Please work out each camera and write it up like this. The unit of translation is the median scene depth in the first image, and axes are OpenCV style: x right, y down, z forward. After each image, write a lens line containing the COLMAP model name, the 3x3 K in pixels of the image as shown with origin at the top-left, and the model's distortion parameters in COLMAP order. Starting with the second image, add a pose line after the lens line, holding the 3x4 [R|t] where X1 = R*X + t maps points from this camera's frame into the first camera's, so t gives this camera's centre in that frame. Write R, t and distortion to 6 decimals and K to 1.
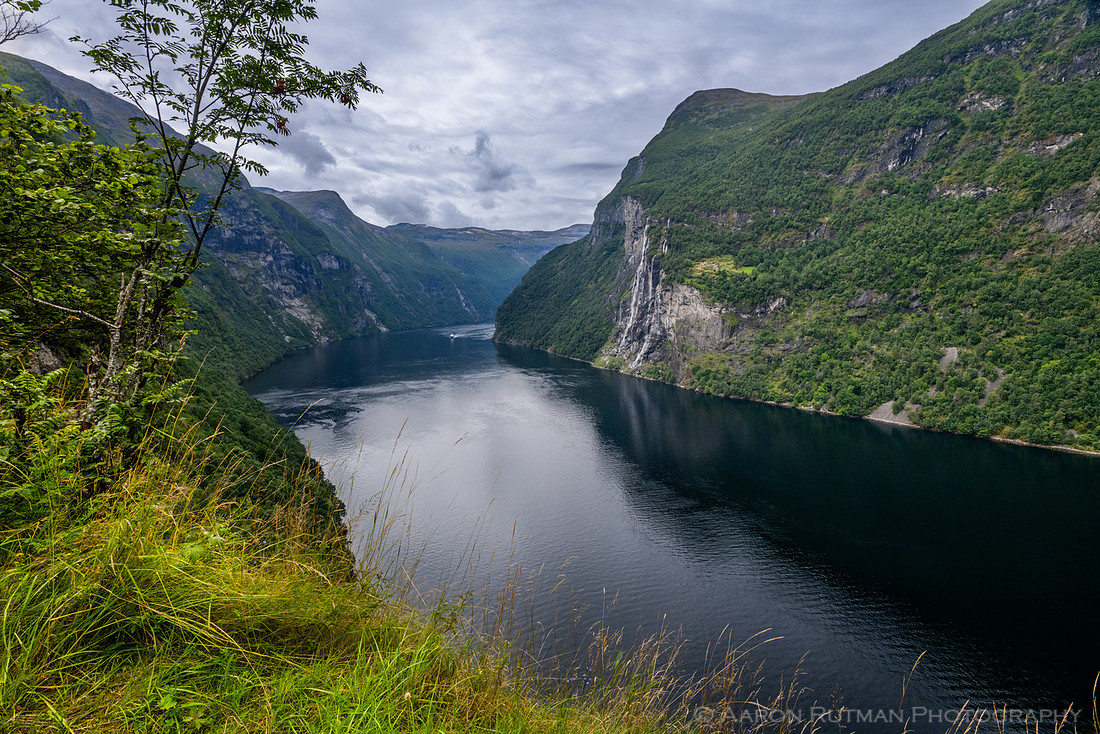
lens RADIAL K [[564.7, 0, 550.0], [0, 564.7, 365.9], [0, 0, 1]] dist [-0.008515, -0.010752]
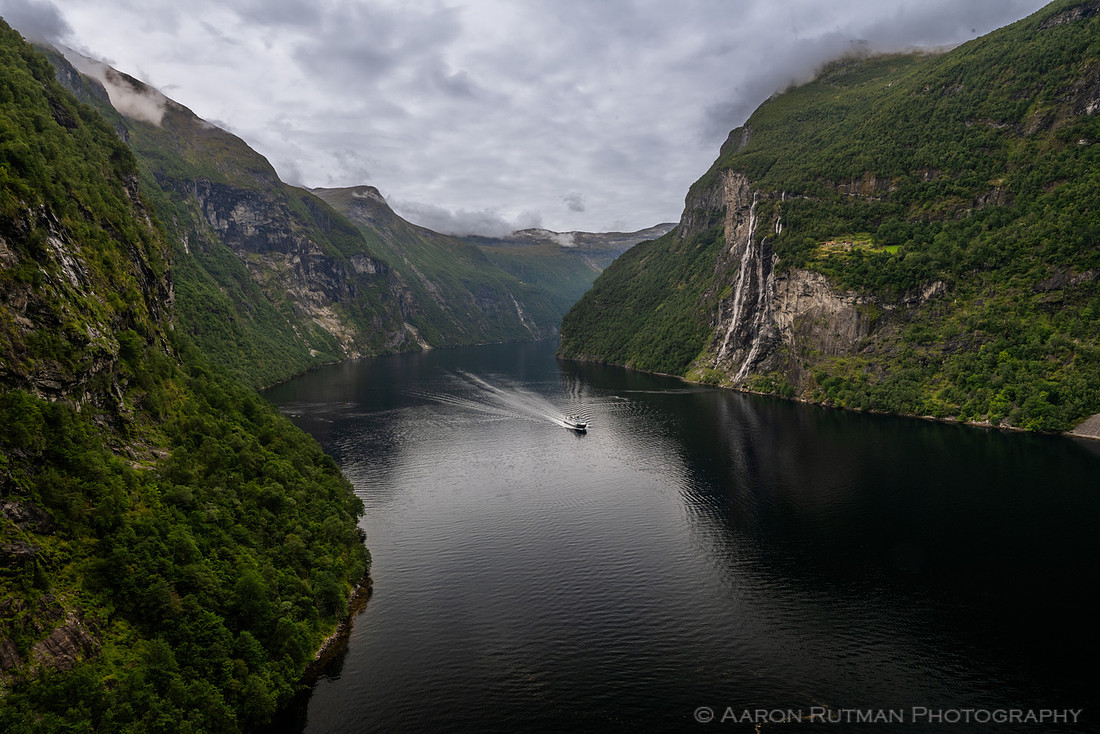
lens RADIAL K [[697.4, 0, 546.0], [0, 697.4, 366.3], [0, 0, 1]] dist [-0.014548, -0.002989]
pose [[0.993132, 0.009298, -0.116627, -0.000823], [-0.015601, 0.998459, -0.053251, 0.038304], [0.115952, 0.054705, 0.991747, 0.022697]]
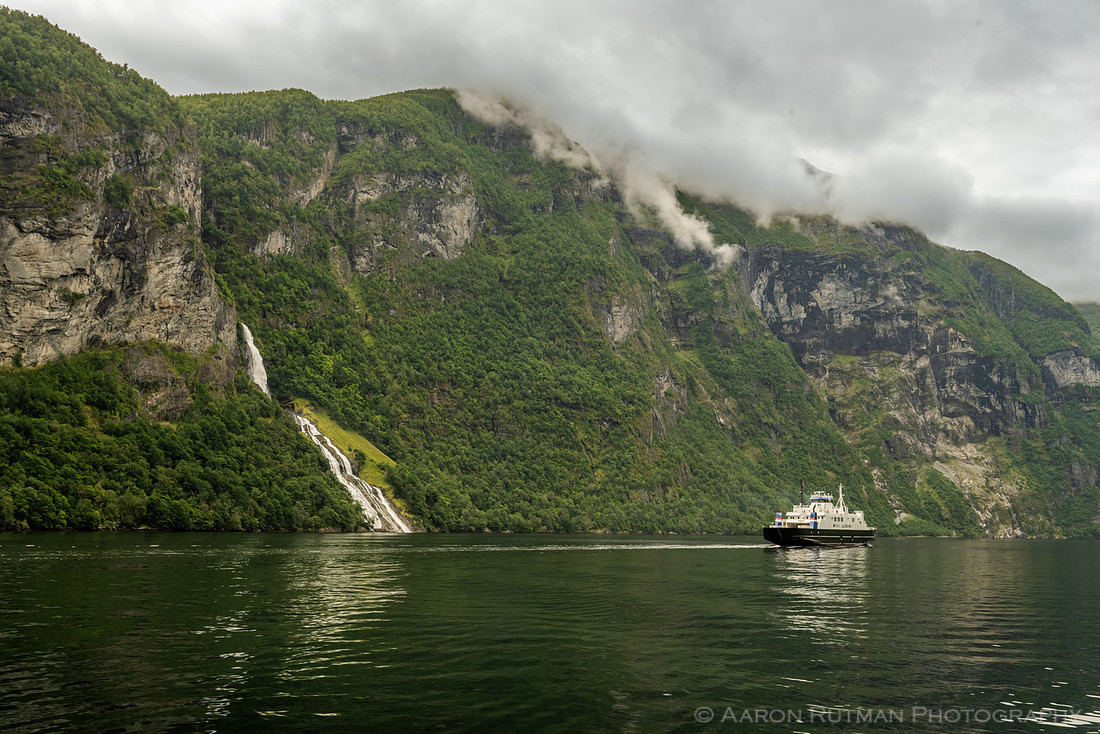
lens RADIAL K [[1099.9, 0, 550.8], [0, 1099.9, 366.9], [0, 0, 1]] dist [-0.013332, 0.000000]
pose [[0.536642, -0.094056, -0.838552, 0.243952], [-0.133435, 0.971805, -0.194395, 0.076786], [0.833193, 0.216213, 0.508961, 0.504362]]
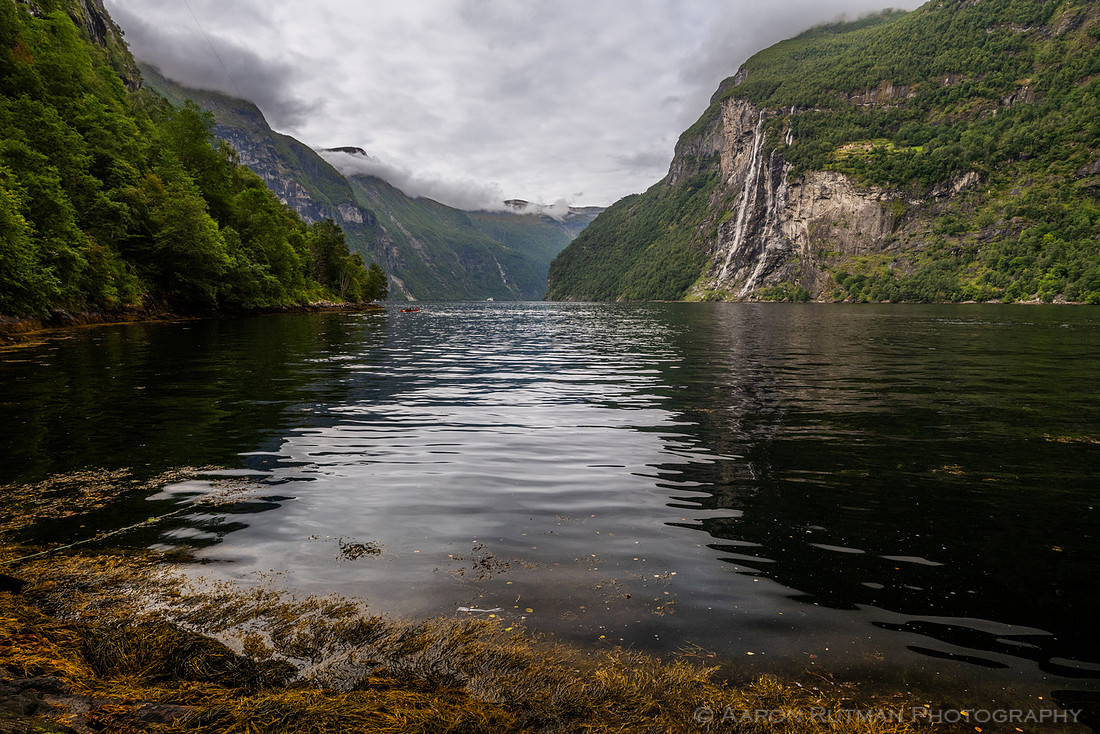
lens RADIAL K [[649.6, 0, 549.8], [0, 649.6, 373.0], [0, 0, 1]] dist [-0.024721, 0.001019]
pose [[0.997005, 0.036124, -0.068389, -0.045434], [-0.037137, 0.999218, -0.013602, 0.127959], [0.067844, 0.016101, 0.997566, 0.122635]]
